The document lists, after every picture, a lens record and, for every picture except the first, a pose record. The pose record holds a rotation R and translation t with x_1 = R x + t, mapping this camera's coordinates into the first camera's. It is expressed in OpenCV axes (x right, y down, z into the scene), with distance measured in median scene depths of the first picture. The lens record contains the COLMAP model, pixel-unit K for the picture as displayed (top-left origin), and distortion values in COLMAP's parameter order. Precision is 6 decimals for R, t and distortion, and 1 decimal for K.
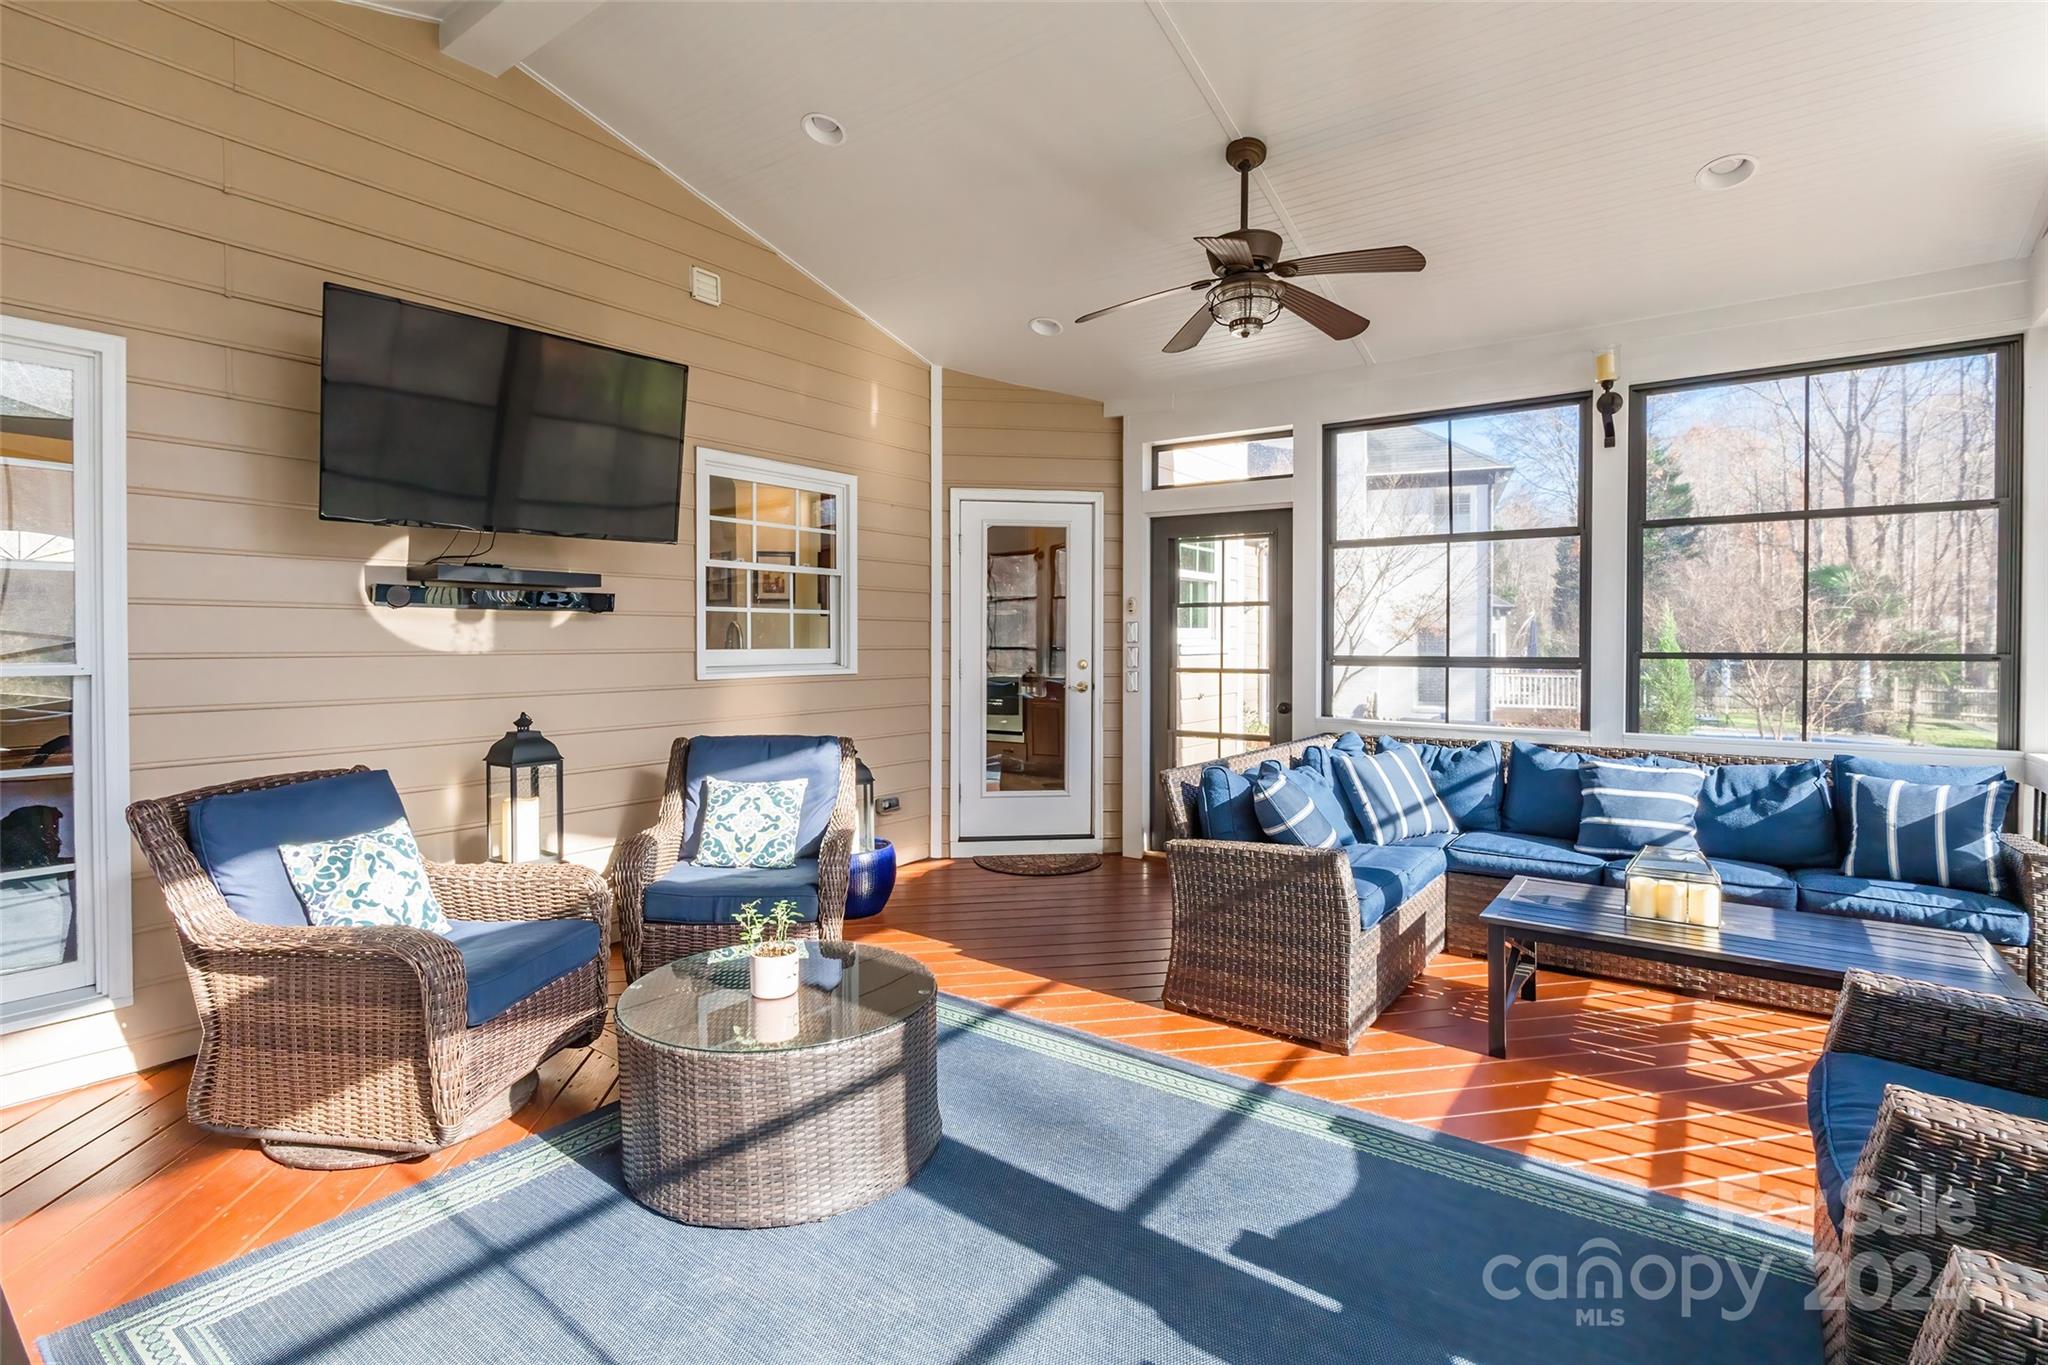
lens RADIAL K [[966.3, 0, 1017.1], [0, 966.3, 658.1], [0, 0, 1]] dist [-0.021467, 0.000002]
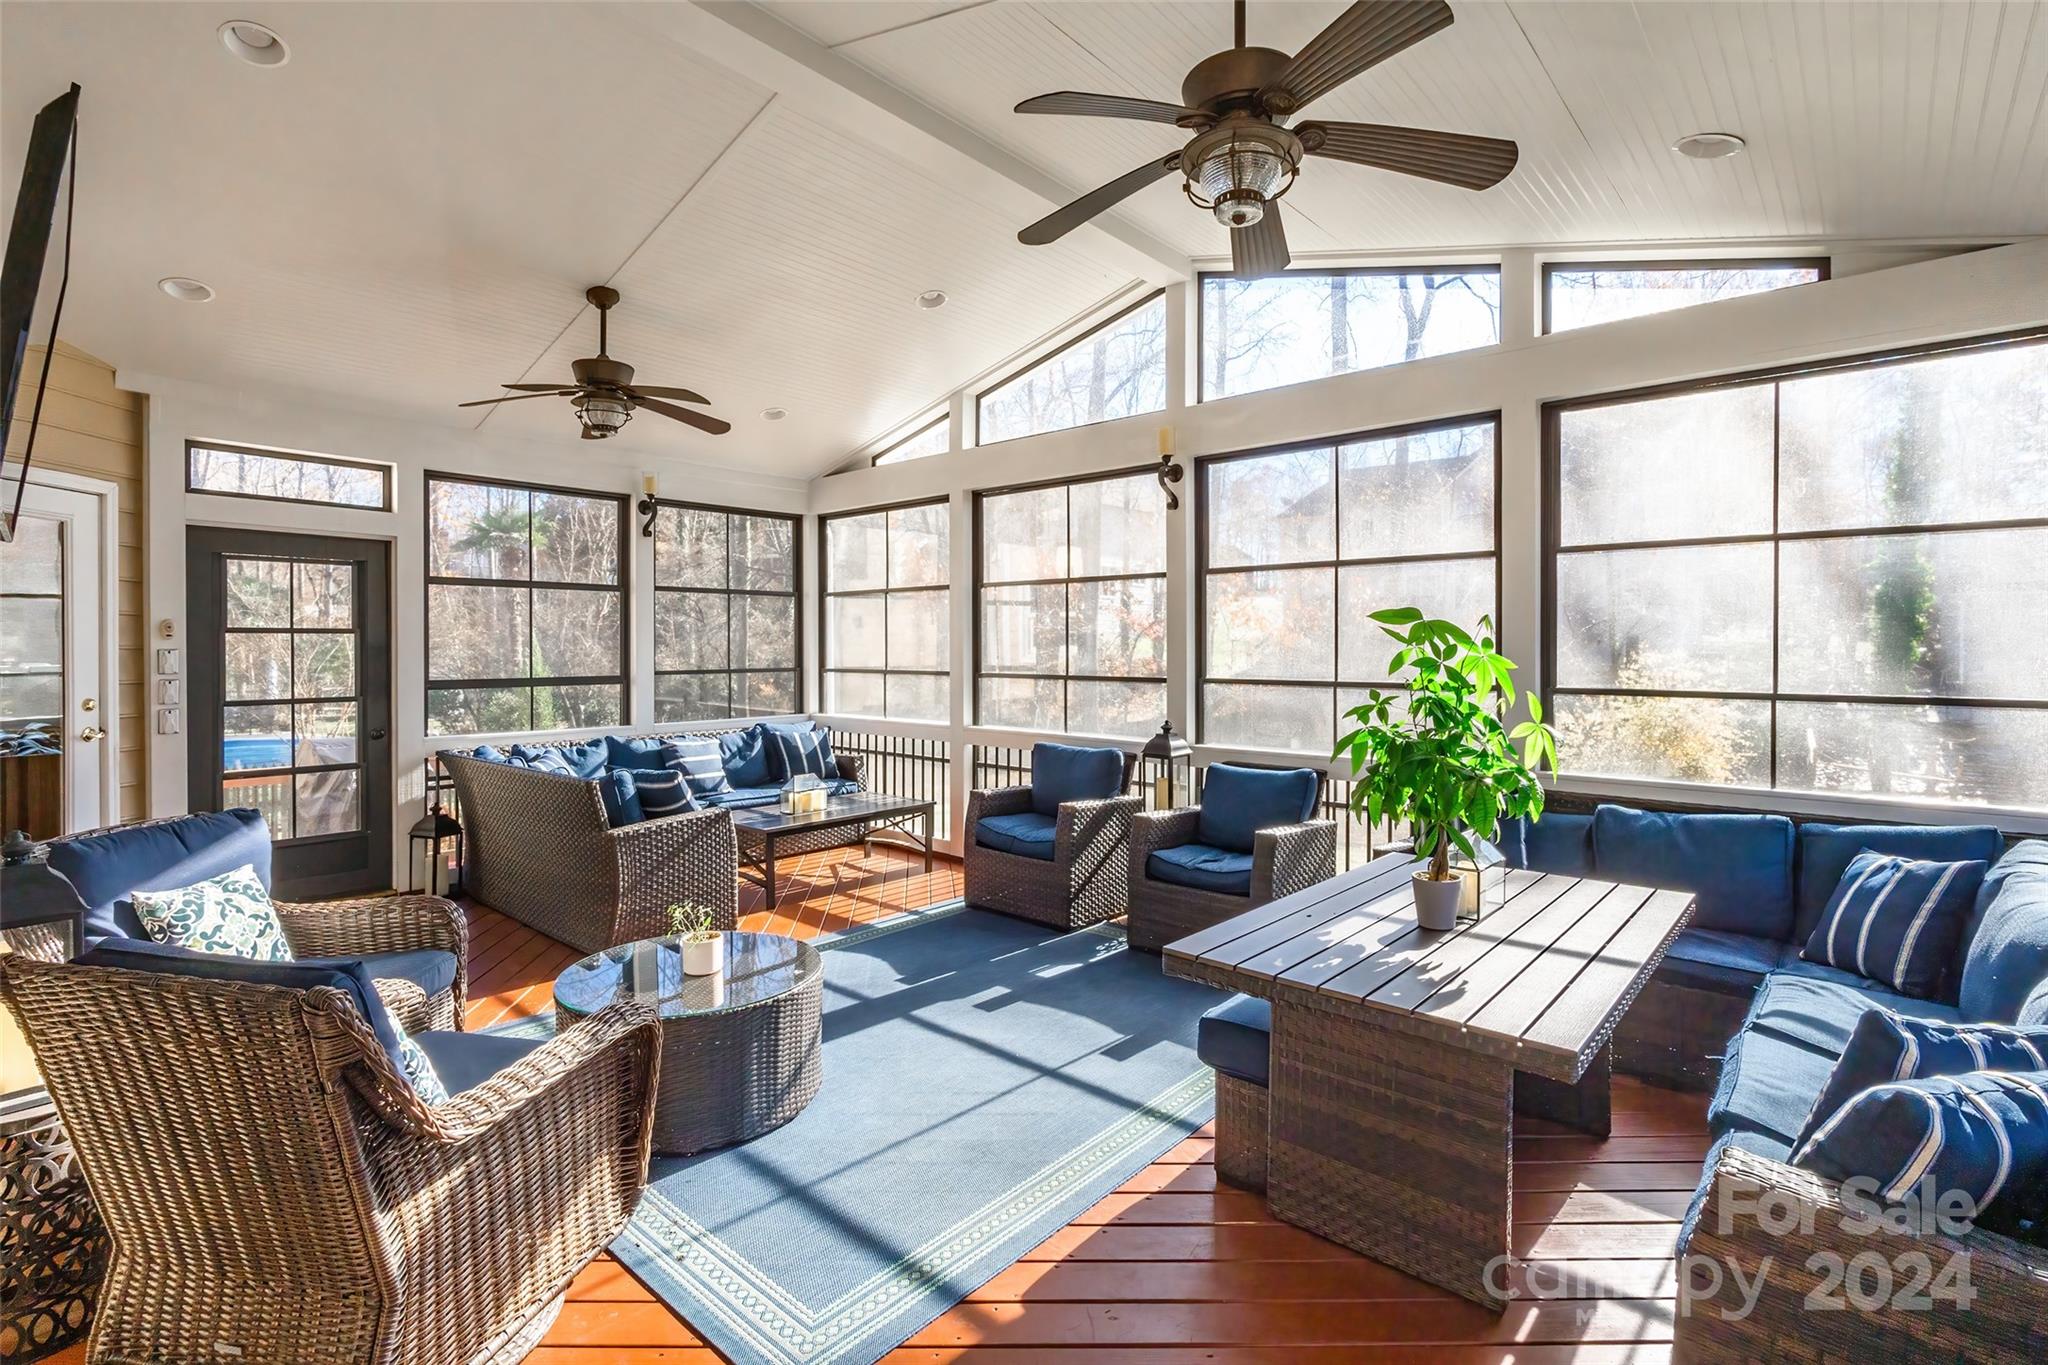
lens RADIAL K [[966.3, 0, 1017.1], [0, 966.3, 658.1], [0, 0, 1]] dist [-0.021467, 0.000002]
pose [[0.081400, -0.016182, 0.996550, -0.947359], [0.017752, 0.999733, 0.014783, -0.044226], [-0.996523, 0.016487, 0.081666, 0.324569]]
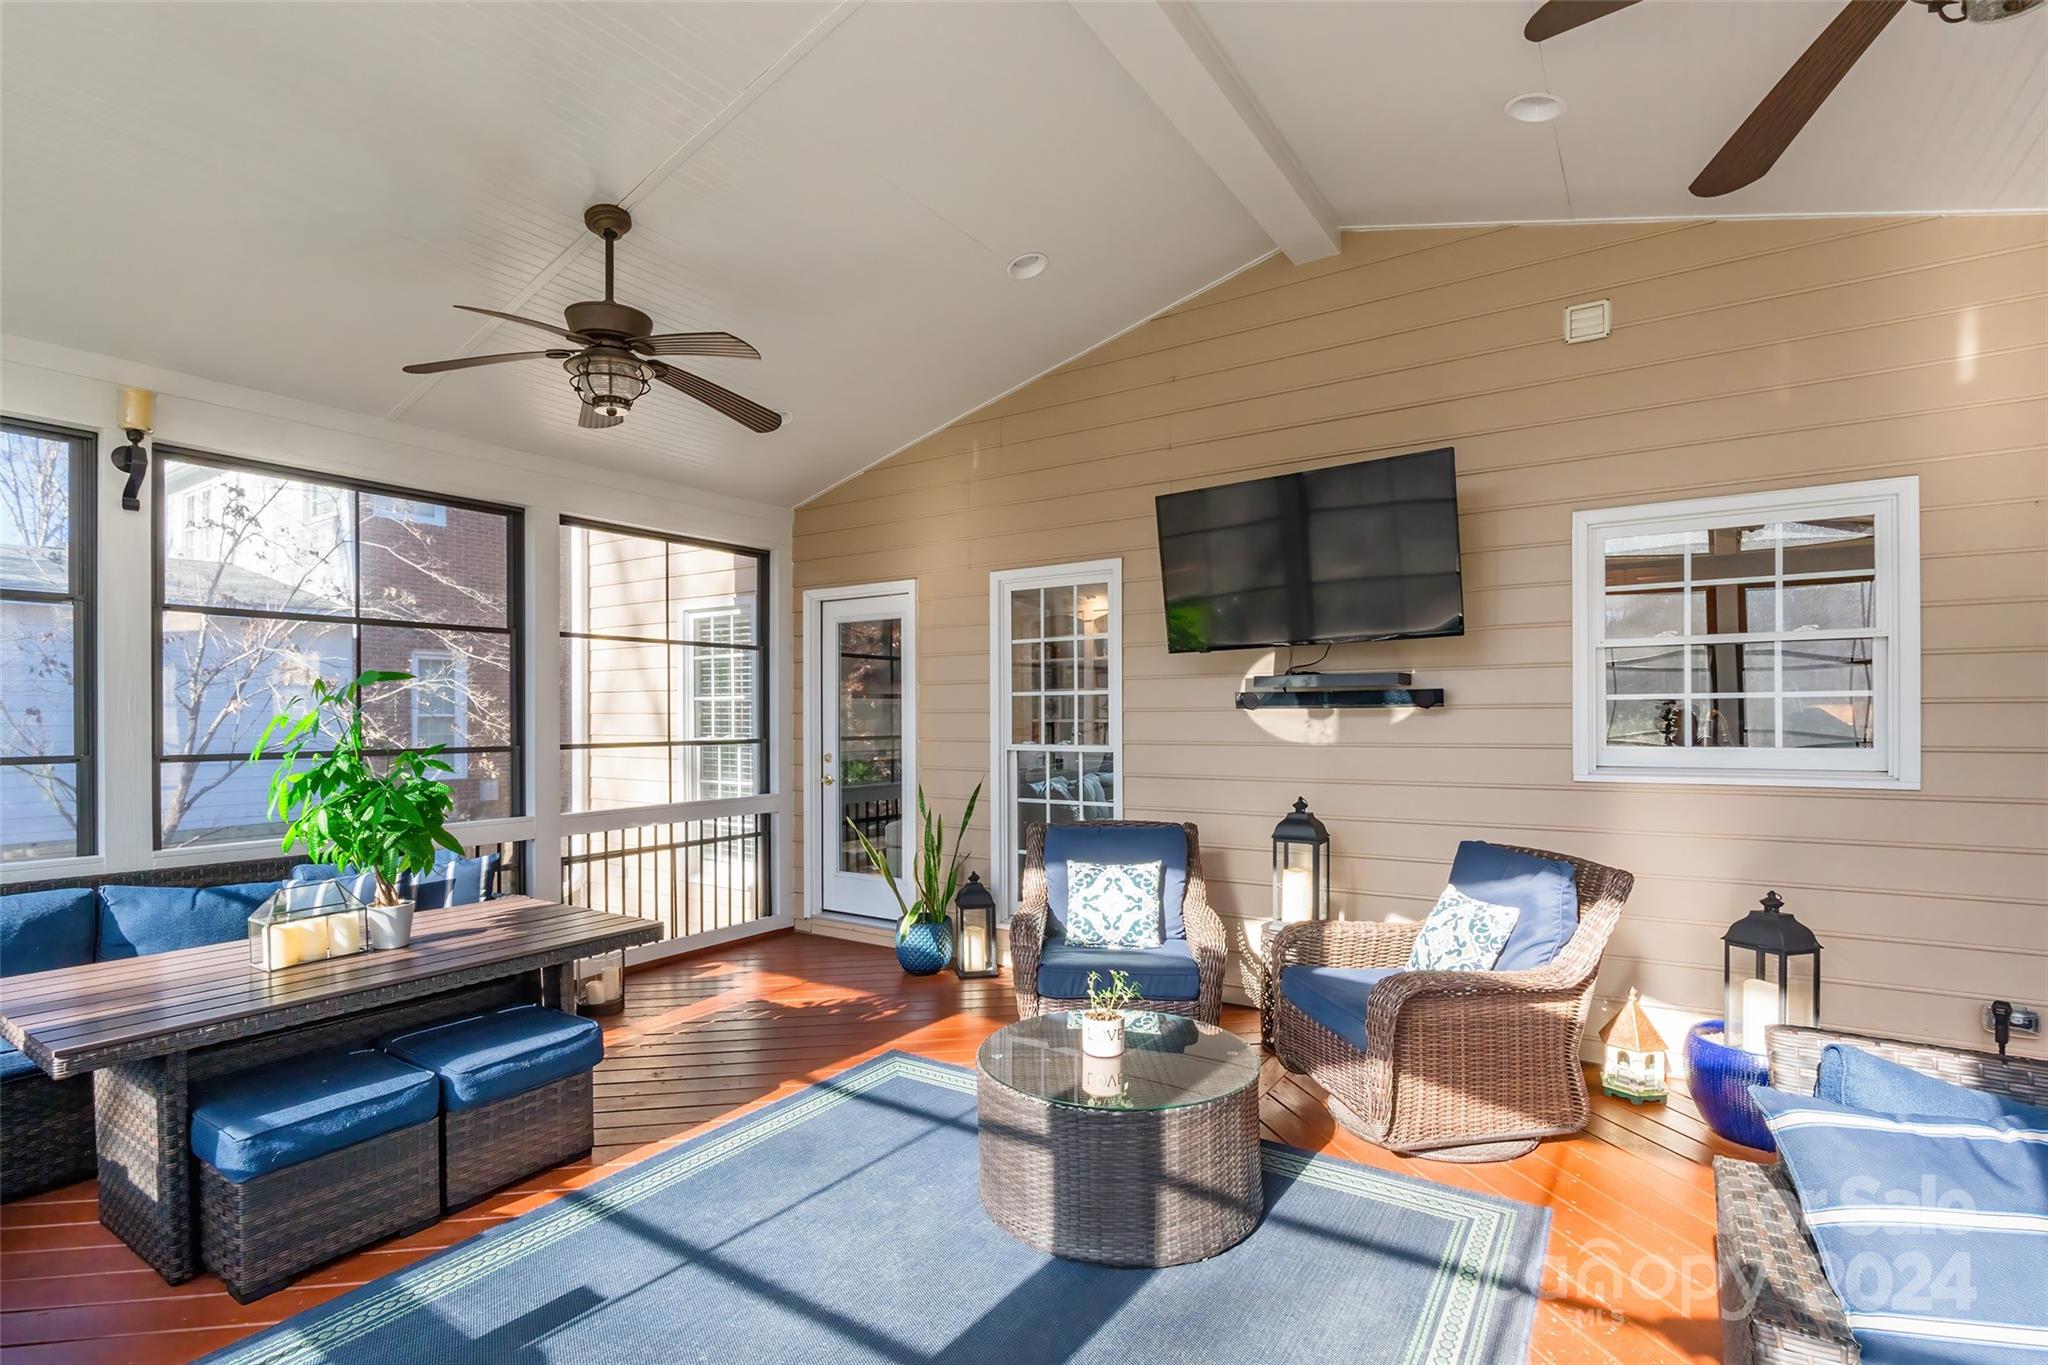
lens RADIAL K [[955.2, 0, 1024.0], [0, 955.2, 682.5], [0, 0, 1]] dist [-0.001156, -0.000301]
pose [[0.055344, -0.037736, -0.997754, 0.599099], [-0.011201, 0.999199, -0.038412, -0.032237], [0.998405, 0.013302, 0.054877, 0.556250]]
